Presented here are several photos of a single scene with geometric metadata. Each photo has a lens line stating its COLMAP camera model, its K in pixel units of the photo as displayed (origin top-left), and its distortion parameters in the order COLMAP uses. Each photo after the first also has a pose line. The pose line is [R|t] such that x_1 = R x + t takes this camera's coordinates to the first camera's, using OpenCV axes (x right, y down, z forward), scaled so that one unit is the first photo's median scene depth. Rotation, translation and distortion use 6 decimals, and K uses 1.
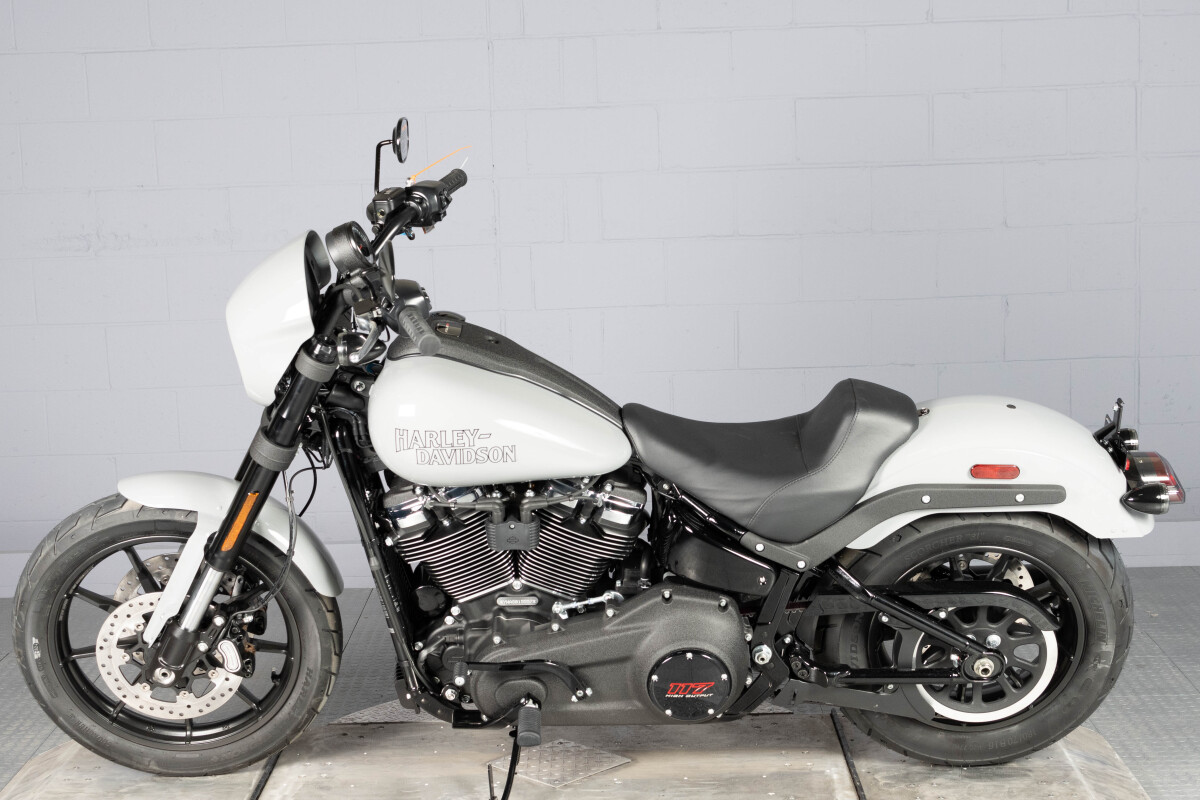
lens RADIAL K [[2006.3, 0, 599.0], [0, 2006.3, 402.1], [0, 0, 1]] dist [0.004857, 0.037069]
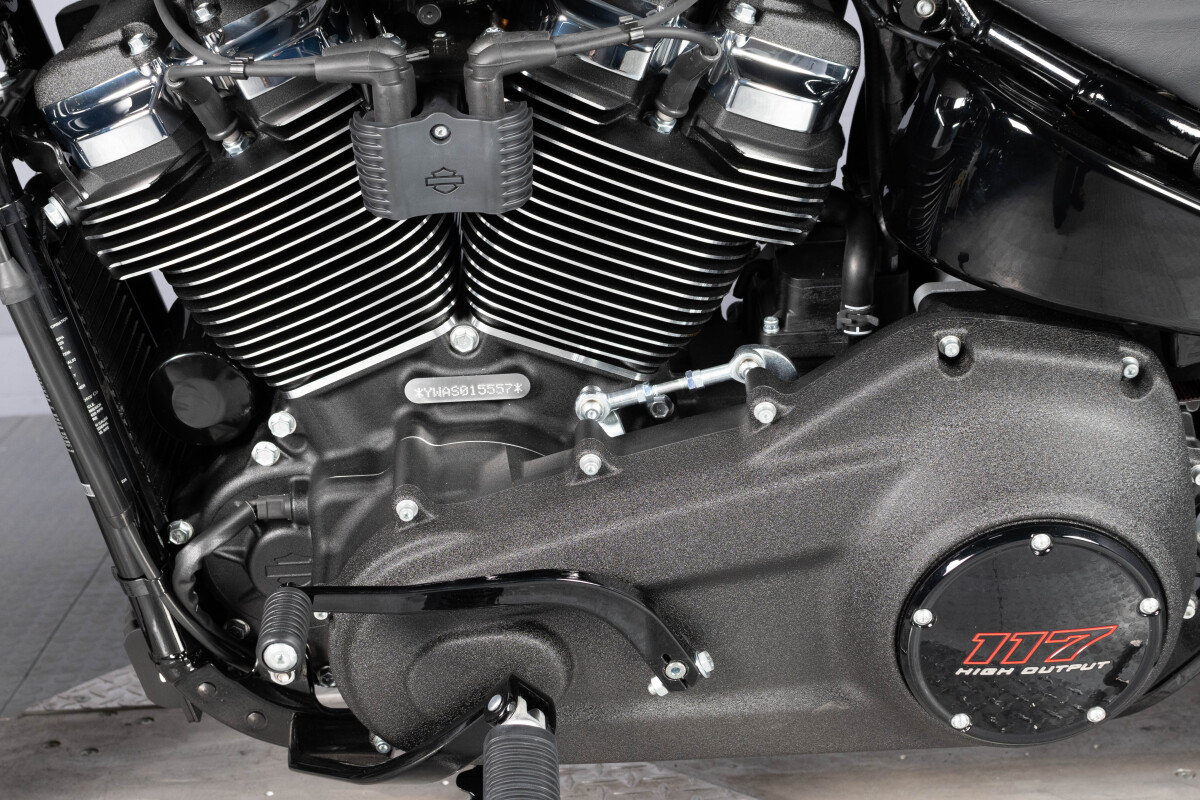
lens RADIAL K [[1938.6, 0, 596.3], [0, 1938.6, 361.0], [0, 0, 1]] dist [0.004440, -0.007149]
pose [[0.999186, -0.032135, 0.024374, -0.027593], [0.030593, 0.997657, 0.061197, 0.077147], [-0.026283, -0.060402, 0.997828, 0.694001]]
